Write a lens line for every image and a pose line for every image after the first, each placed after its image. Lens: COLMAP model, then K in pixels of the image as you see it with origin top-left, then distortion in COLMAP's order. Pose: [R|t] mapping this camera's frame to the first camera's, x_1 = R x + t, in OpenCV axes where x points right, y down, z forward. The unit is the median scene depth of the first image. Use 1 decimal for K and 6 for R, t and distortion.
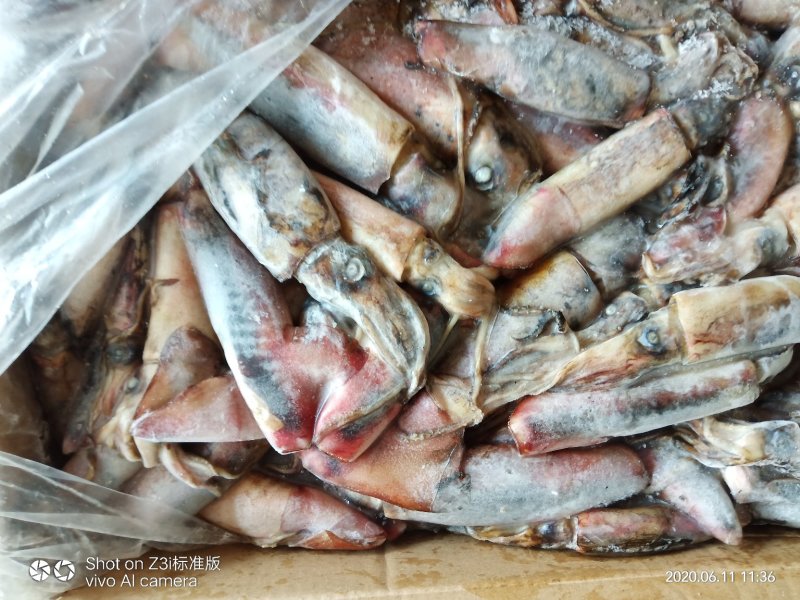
lens RADIAL K [[606.2, 0, 381.8], [0, 606.2, 297.8], [0, 0, 1]] dist [-0.019259, -0.023234]
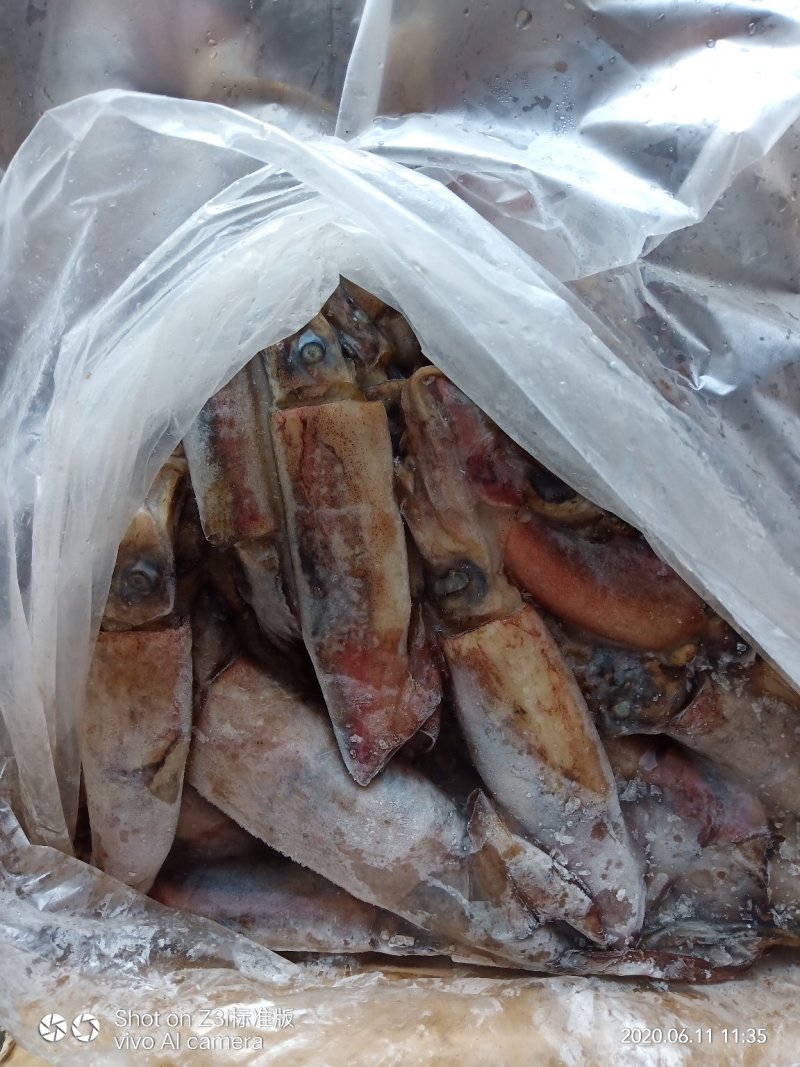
lens RADIAL K [[808.5, 0, 394.1], [0, 808.5, 526.9], [0, 0, 1]] dist [-0.019259, -0.023234]
pose [[-0.021398, 0.999462, -0.024867, 0.630277], [-0.999286, -0.020607, 0.031656, -0.046384], [0.031126, 0.025526, 0.999189, 0.171083]]
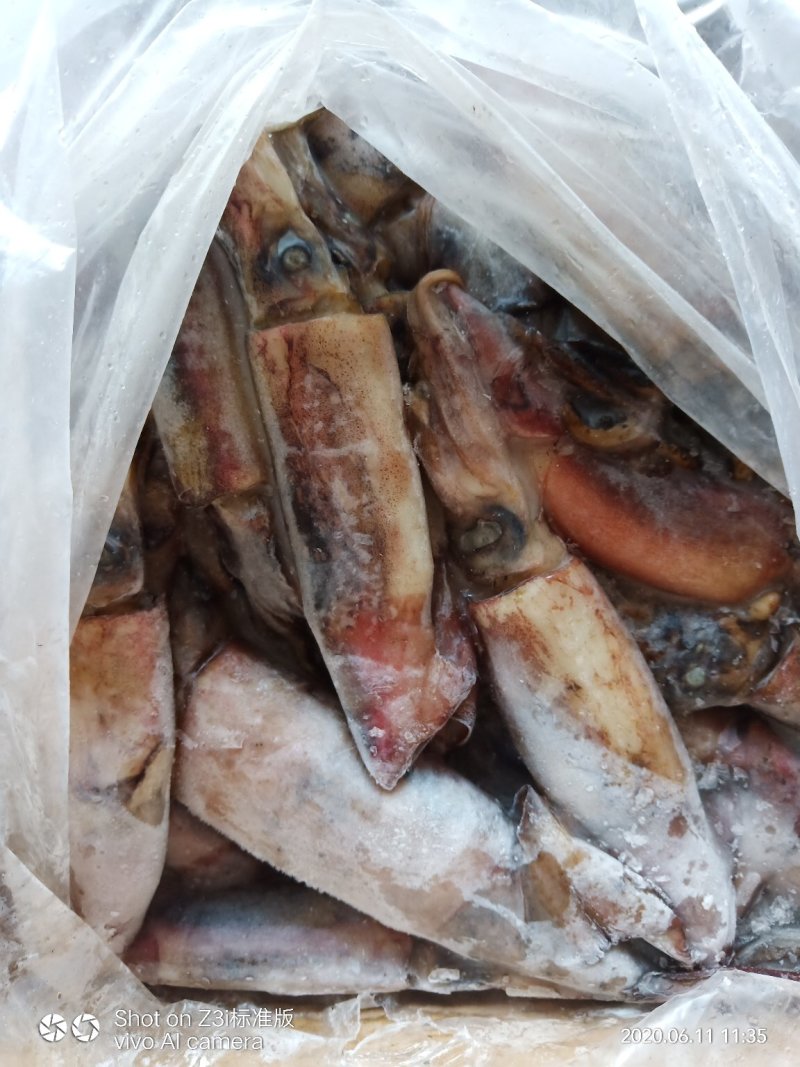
lens RADIAL K [[808.5, 0, 399.6], [0, 808.5, 533.4], [0, 0, 1]] dist [-0.019259, -0.023234]
pose [[0.037815, 0.998714, -0.033777, 0.686663], [-0.998950, 0.038655, 0.024574, -0.027799], [0.025848, 0.032812, 0.999127, 0.326354]]
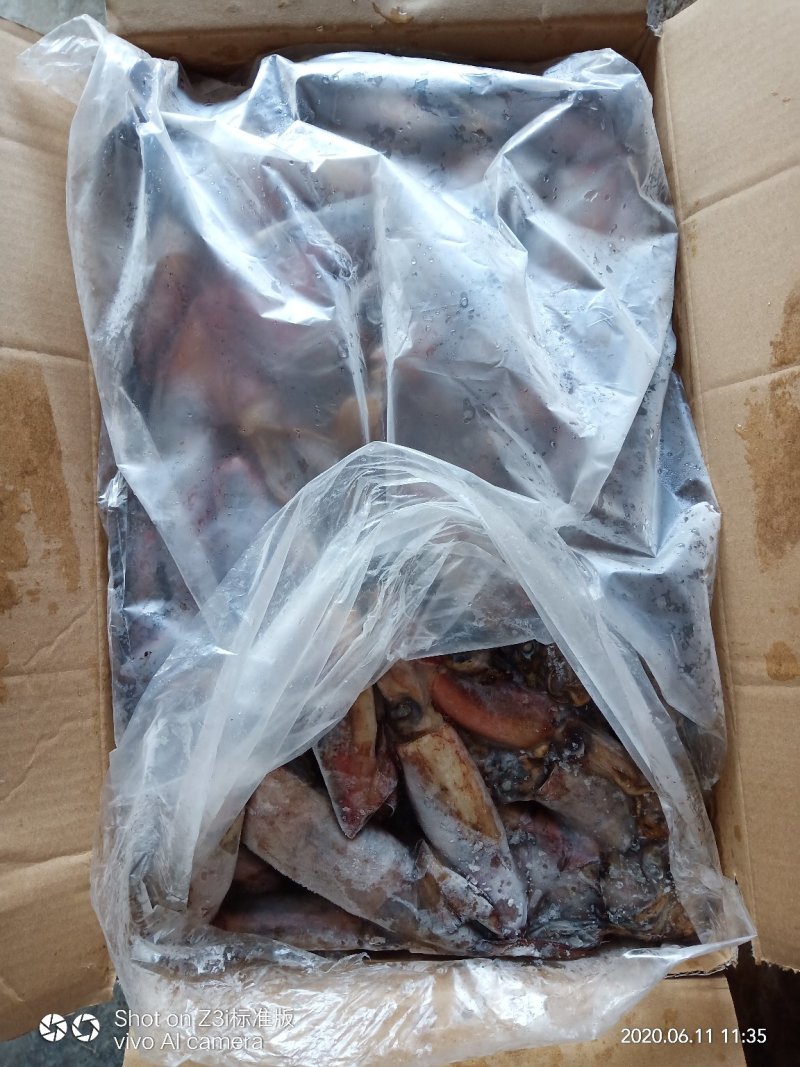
lens RADIAL K [[808.5, 0, 395.8], [0, 808.5, 525.8], [0, 0, 1]] dist [-0.019259, -0.023234]
pose [[0.007631, 0.991307, -0.131346, 0.526495], [-0.999836, 0.009722, 0.015288, -0.098236], [0.016432, 0.131208, 0.991219, -0.443041]]
